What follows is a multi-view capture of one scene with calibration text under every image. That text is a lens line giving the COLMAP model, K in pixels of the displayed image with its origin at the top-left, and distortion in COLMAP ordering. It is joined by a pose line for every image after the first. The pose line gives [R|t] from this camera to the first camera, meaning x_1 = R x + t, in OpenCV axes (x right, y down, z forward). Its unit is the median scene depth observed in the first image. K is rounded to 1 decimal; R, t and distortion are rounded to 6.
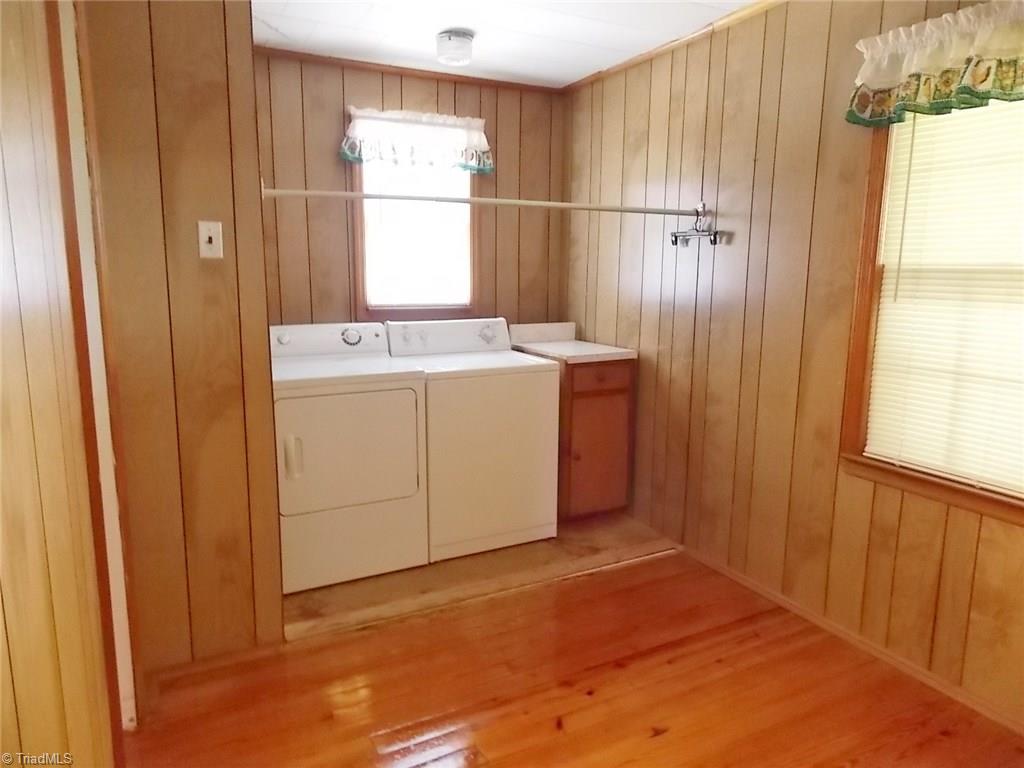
lens RADIAL K [[670.2, 0, 510.3], [0, 670.2, 381.1], [0, 0, 1]] dist [-0.001208, 0.001909]
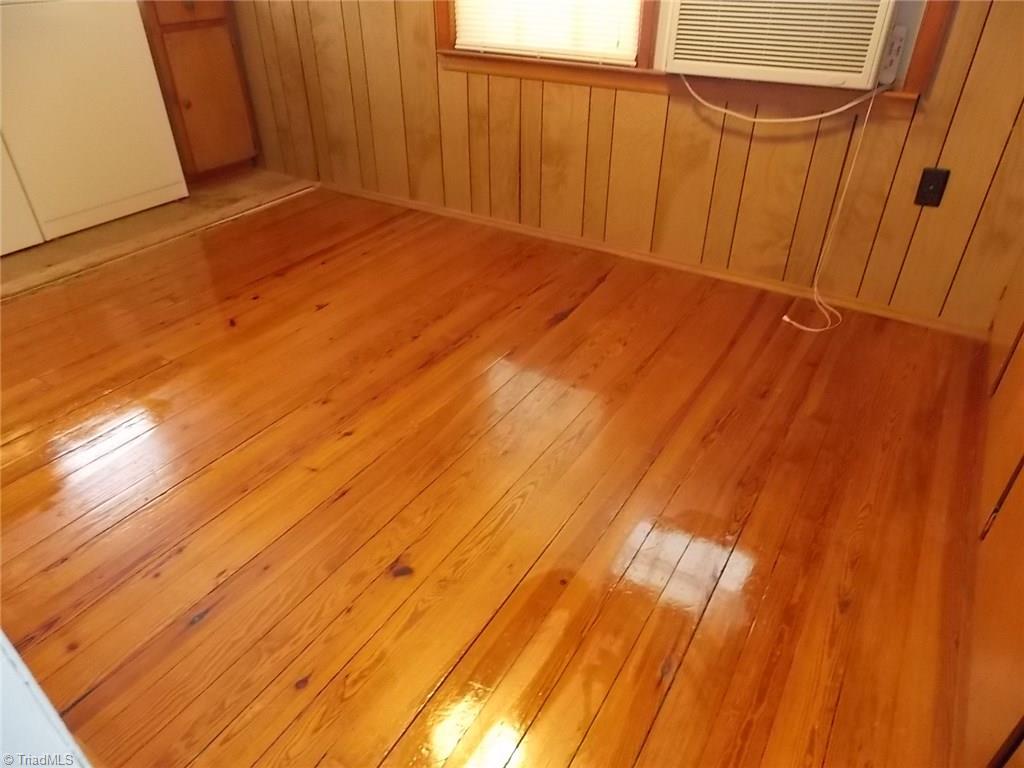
lens RADIAL K [[670.2, 0, 511.4], [0, 670.2, 384.0], [0, 0, 1]] dist [-0.001208, 0.001909]
pose [[0.860581, -0.284874, 0.422194, -0.019389], [0.088654, 0.900077, 0.426617, 0.134988], [-0.501539, -0.329709, 0.799844, -0.109971]]
